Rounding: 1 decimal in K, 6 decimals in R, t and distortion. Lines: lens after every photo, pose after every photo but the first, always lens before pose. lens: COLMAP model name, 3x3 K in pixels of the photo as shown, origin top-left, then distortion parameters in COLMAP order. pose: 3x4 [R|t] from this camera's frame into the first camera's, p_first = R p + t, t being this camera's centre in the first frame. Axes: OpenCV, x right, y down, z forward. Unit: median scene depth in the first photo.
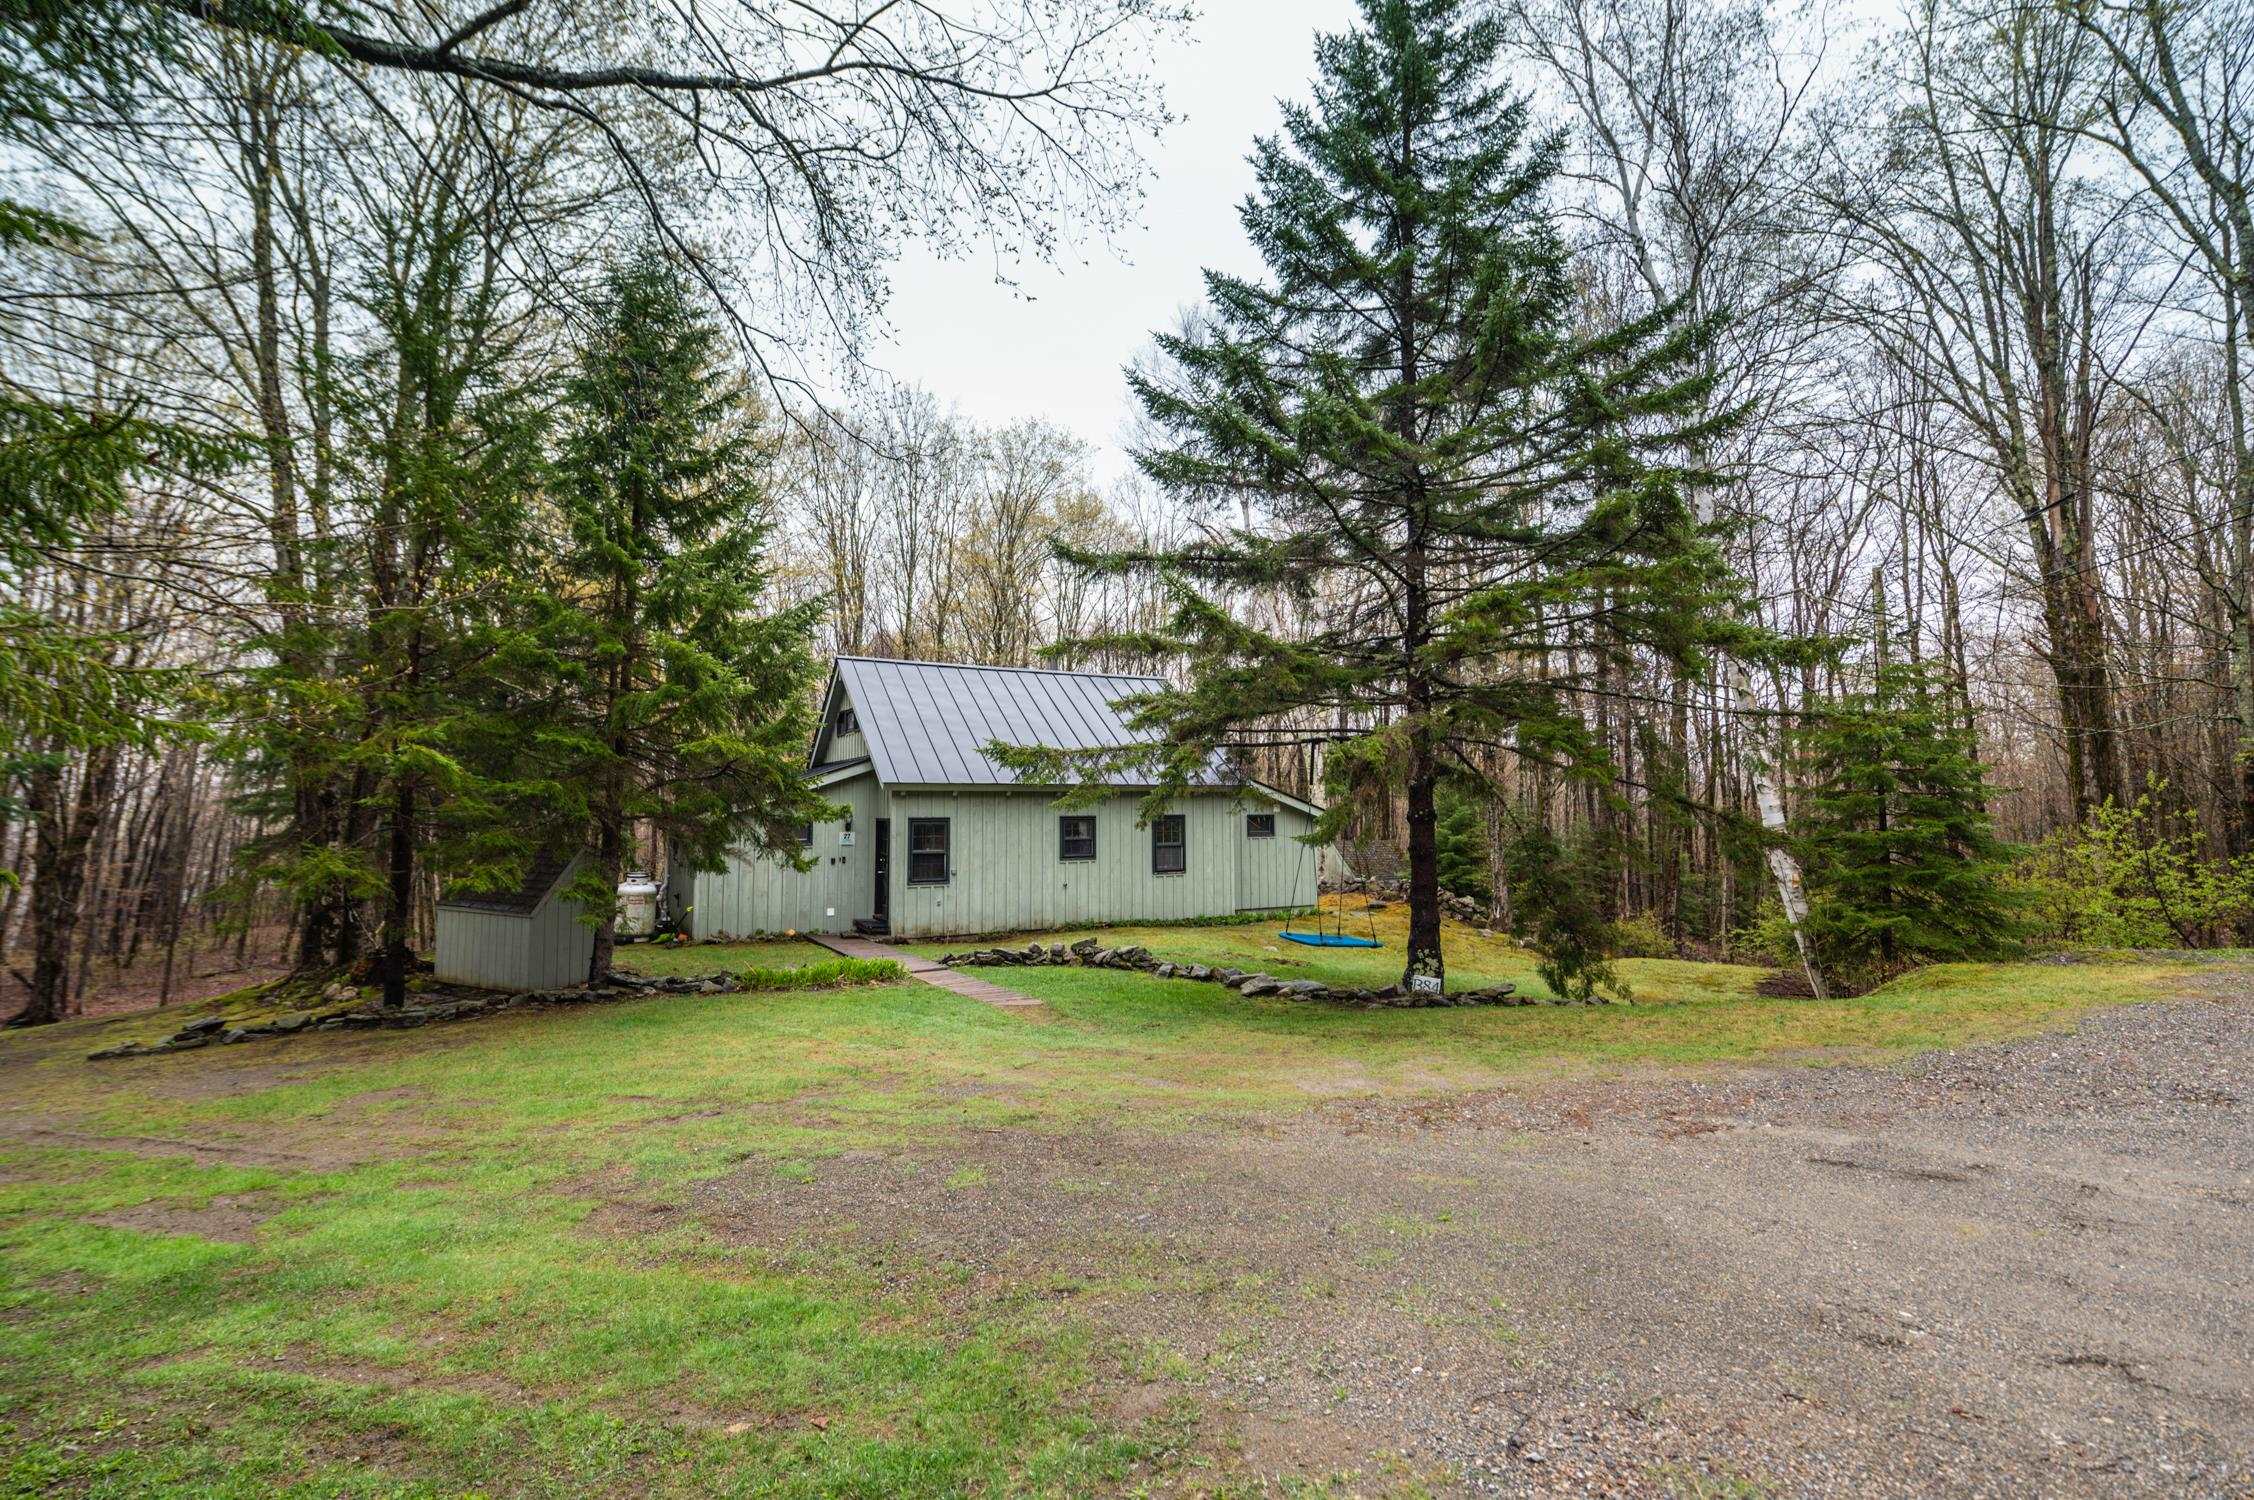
lens RADIAL K [[1035.7, 0, 1132.4], [0, 1035.7, 756.1], [0, 0, 1]] dist [0.003828, 0.000035]
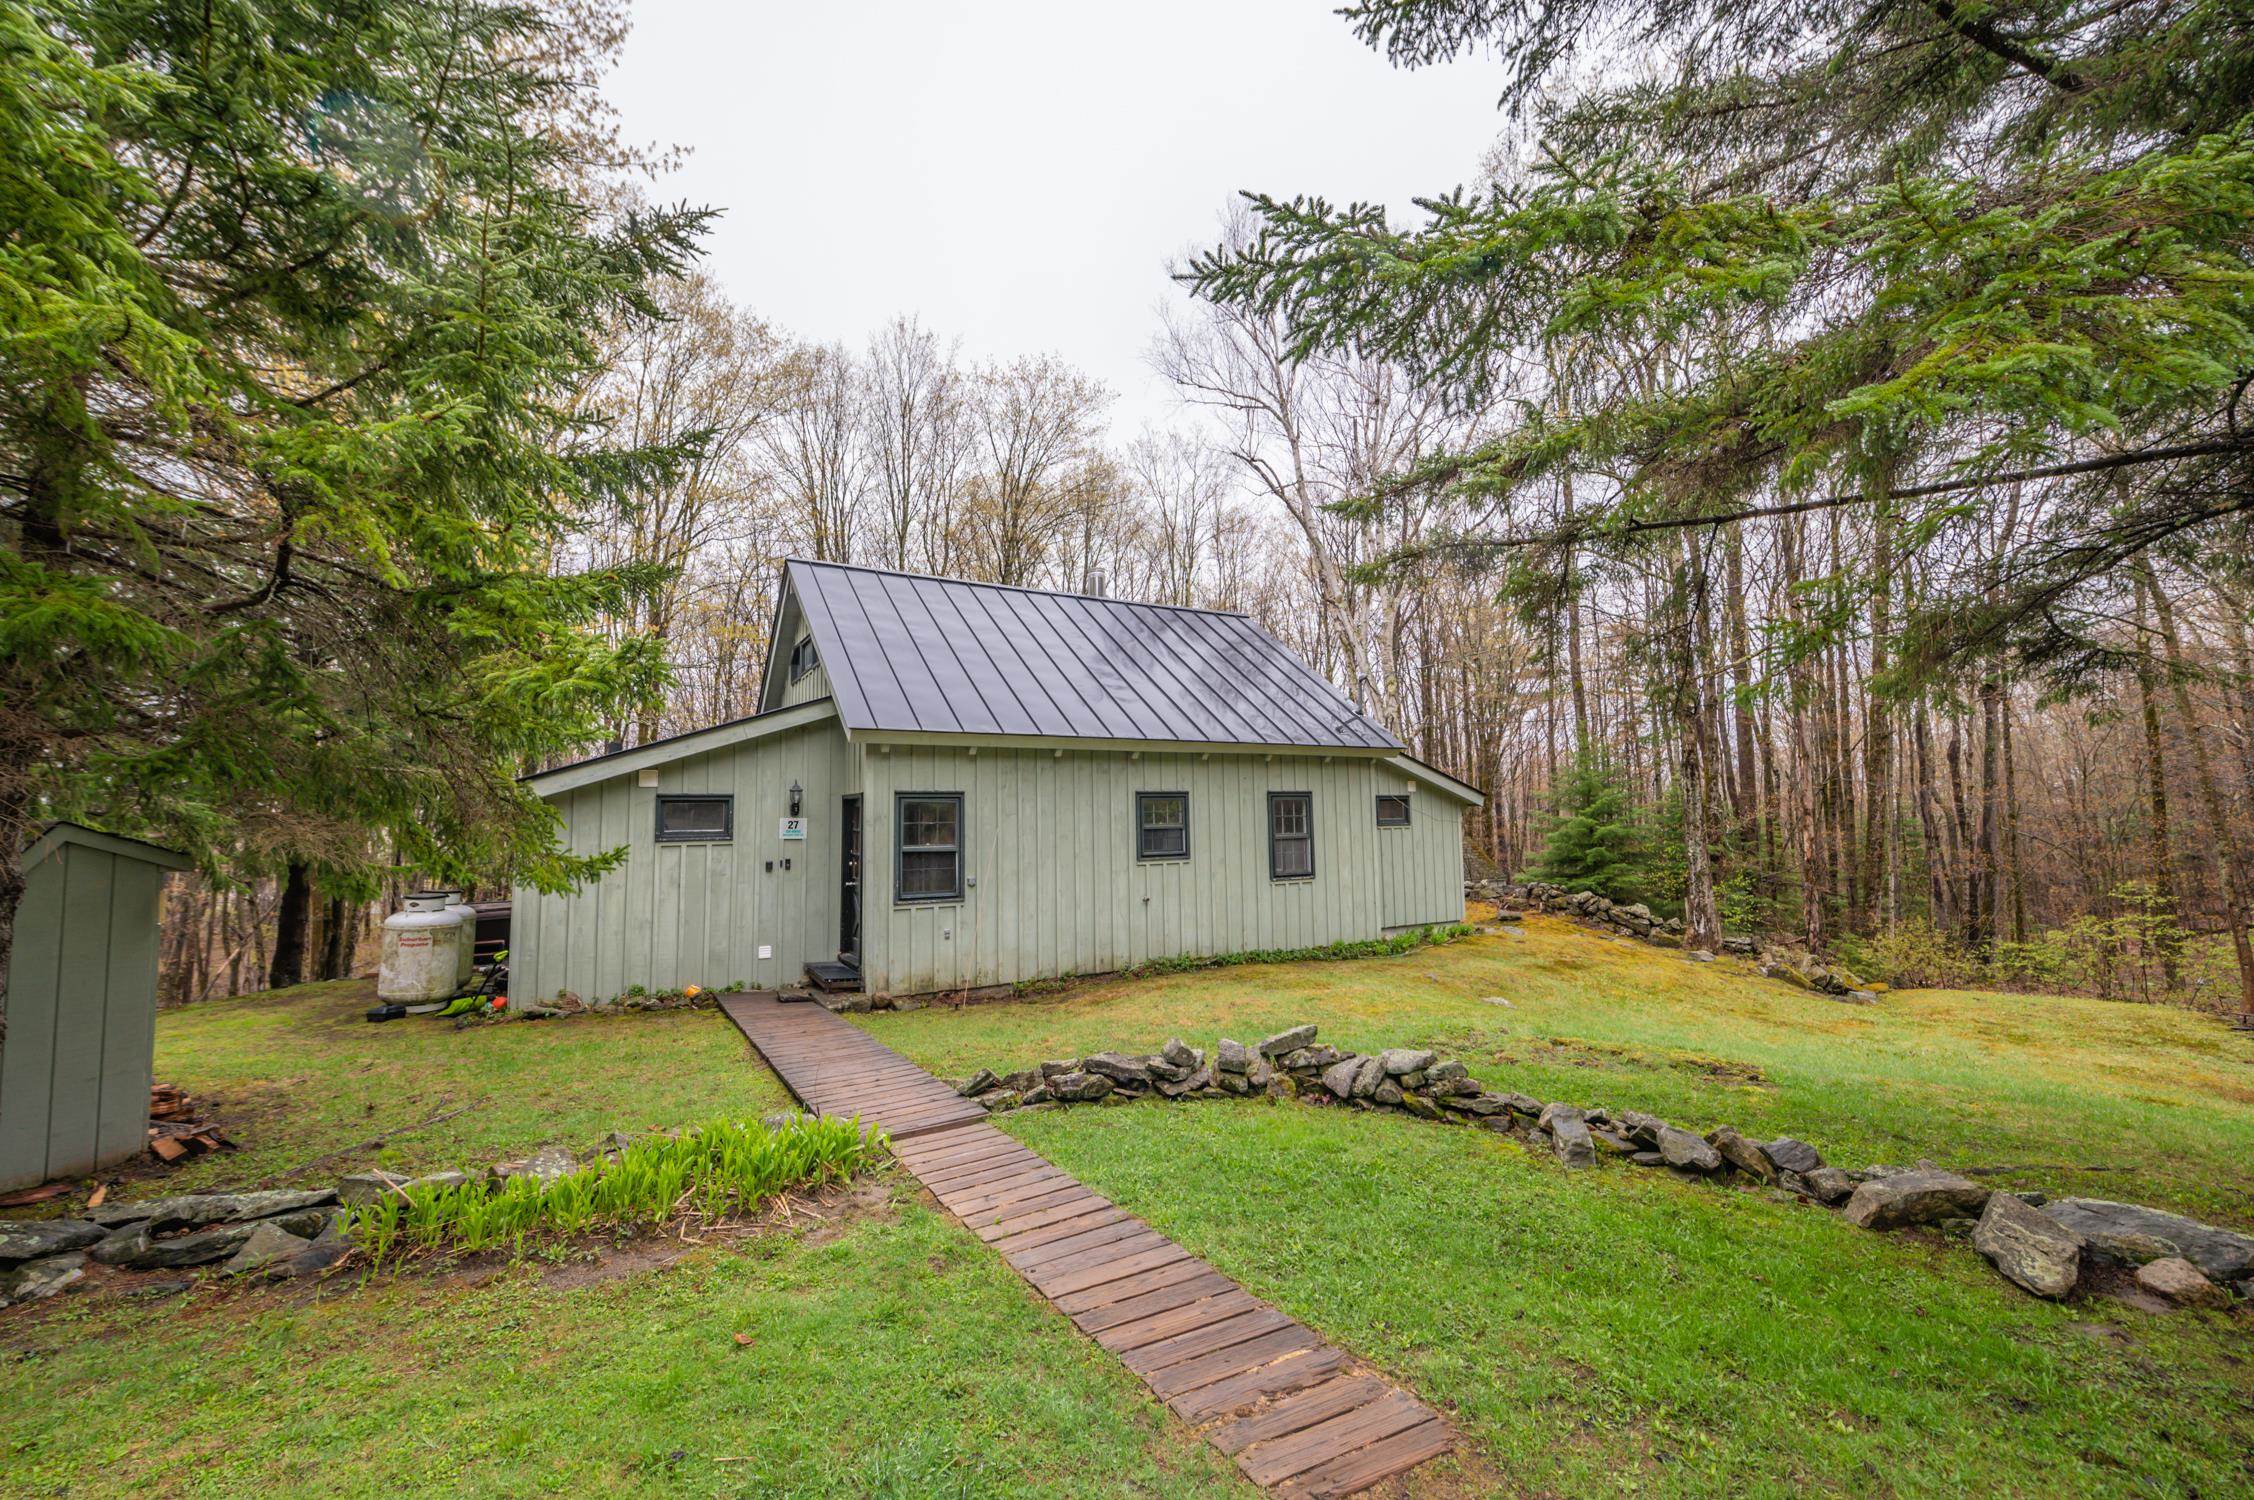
lens RADIAL K [[897.7, 0, 1120.2], [0, 897.7, 745.0], [0, 0, 1]] dist [-0.003497, -0.000093]
pose [[0.999659, -0.010632, 0.023855, -0.097312], [0.011488, 0.999283, -0.036063, 0.052011], [-0.023454, 0.036325, 0.999065, 0.472568]]
